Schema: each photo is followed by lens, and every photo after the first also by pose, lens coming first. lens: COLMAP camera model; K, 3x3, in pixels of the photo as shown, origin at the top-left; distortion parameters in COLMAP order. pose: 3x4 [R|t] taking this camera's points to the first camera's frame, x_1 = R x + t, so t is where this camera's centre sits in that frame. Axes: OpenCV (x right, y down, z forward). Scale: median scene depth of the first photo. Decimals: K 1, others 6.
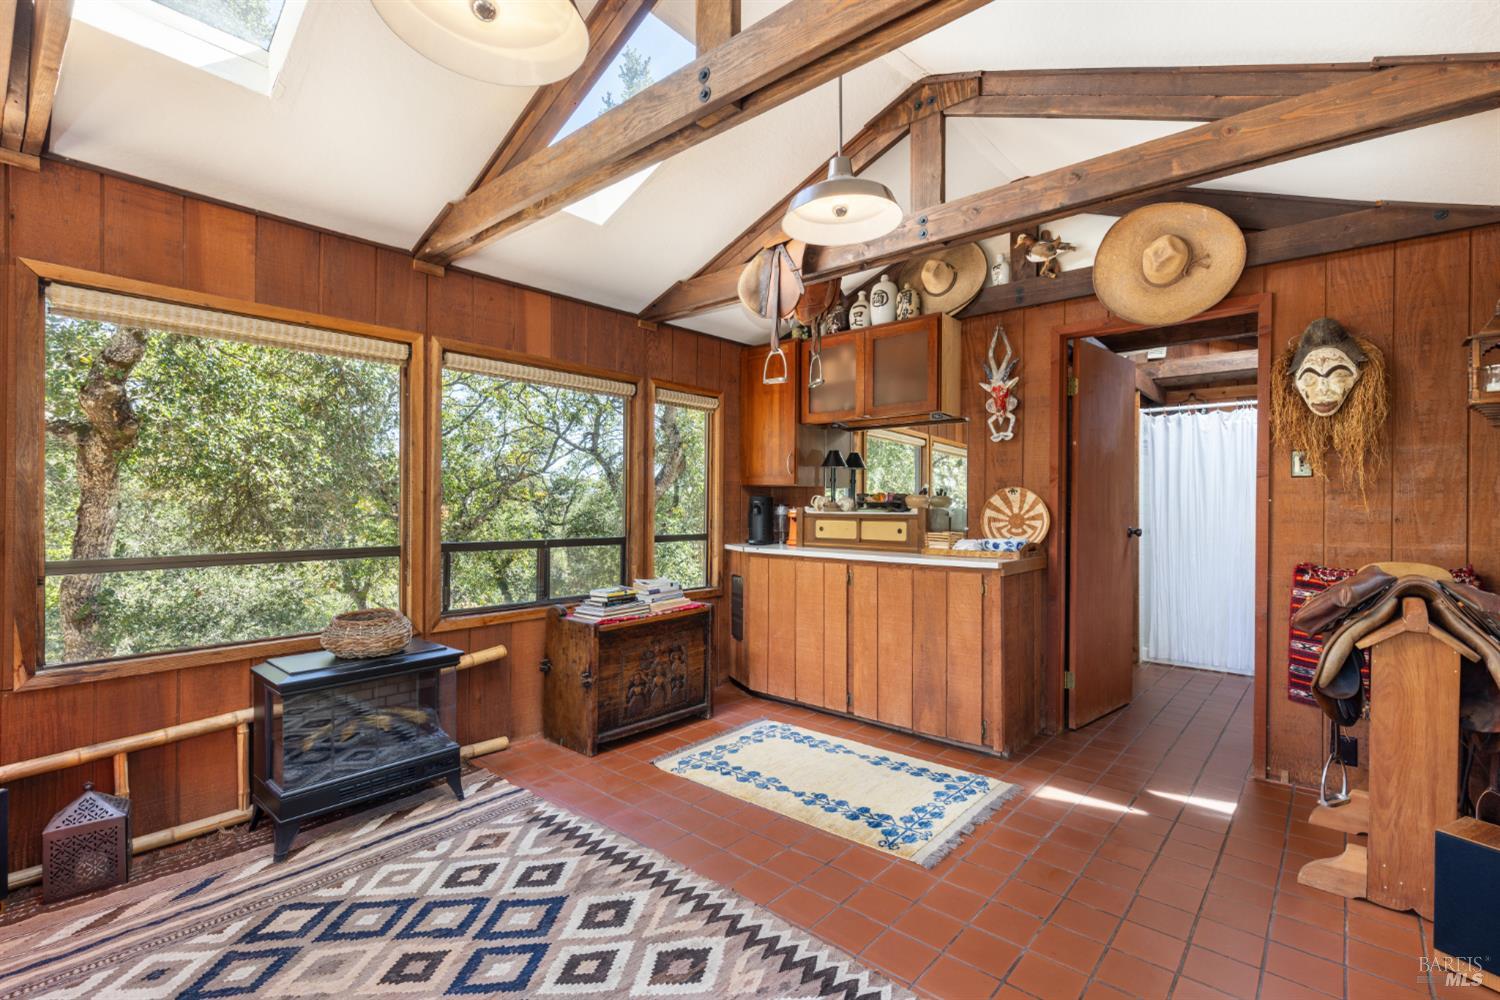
lens RADIAL K [[675.4, 0, 756.5], [0, 675.4, 504.0], [0, 0, 1]] dist [0.004314, 0.000815]
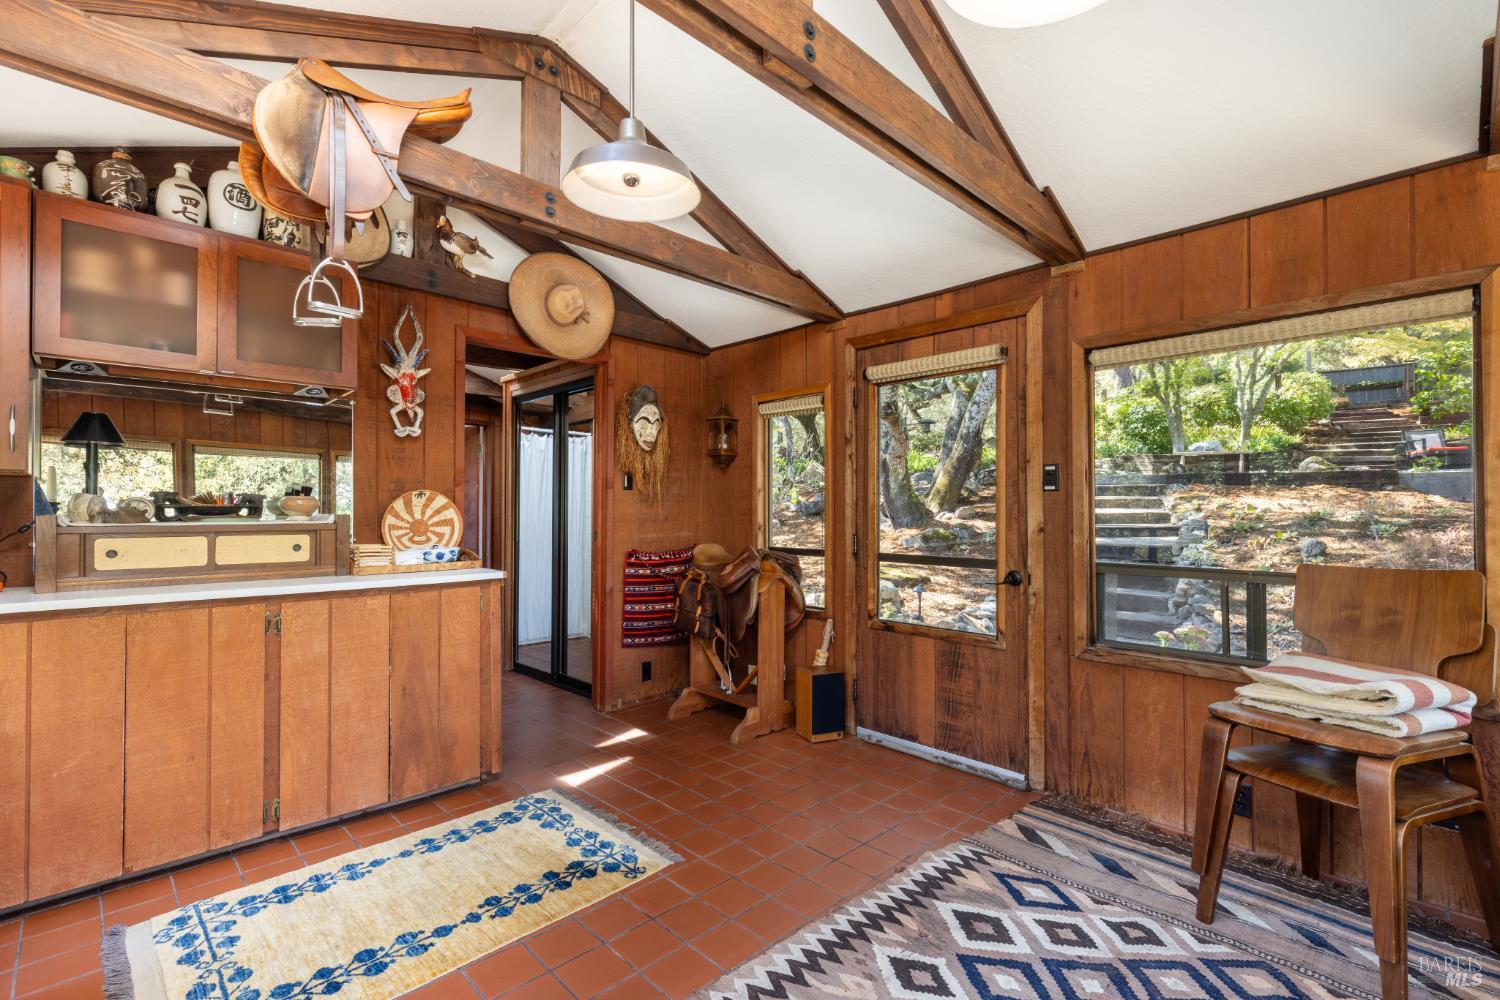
lens RADIAL K [[675.4, 0, 749.8], [0, 675.4, 504.0], [0, 0, 1]] dist [0.004314, 0.000815]
pose [[0.085892, 0.003132, 0.996300, -0.624620], [-0.004206, 0.999987, -0.002781, -0.007574], [-0.996296, -0.003952, 0.085904, 0.647058]]
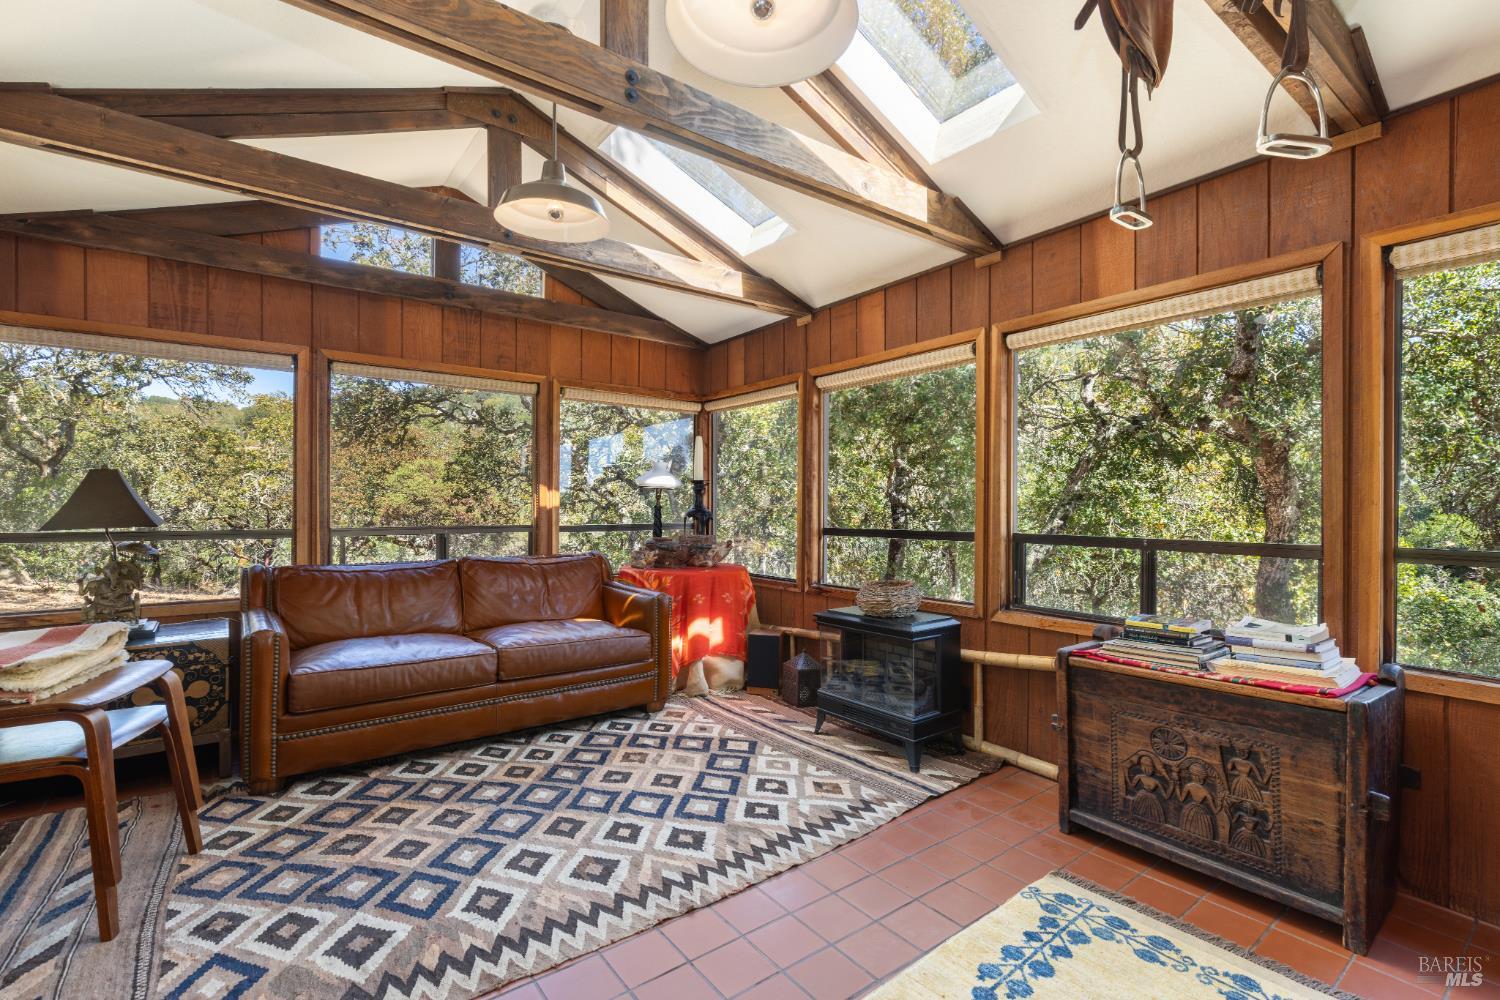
lens RADIAL K [[675.4, 0, 762.9], [0, 675.4, 505.1], [0, 0, 1]] dist [0.004314, 0.000815]
pose [[-0.198374, -0.006326, -0.980106, 0.624873], [-0.002248, 0.999979, -0.006000, 0.027688], [0.980124, 0.001013, -0.198384, 0.948515]]
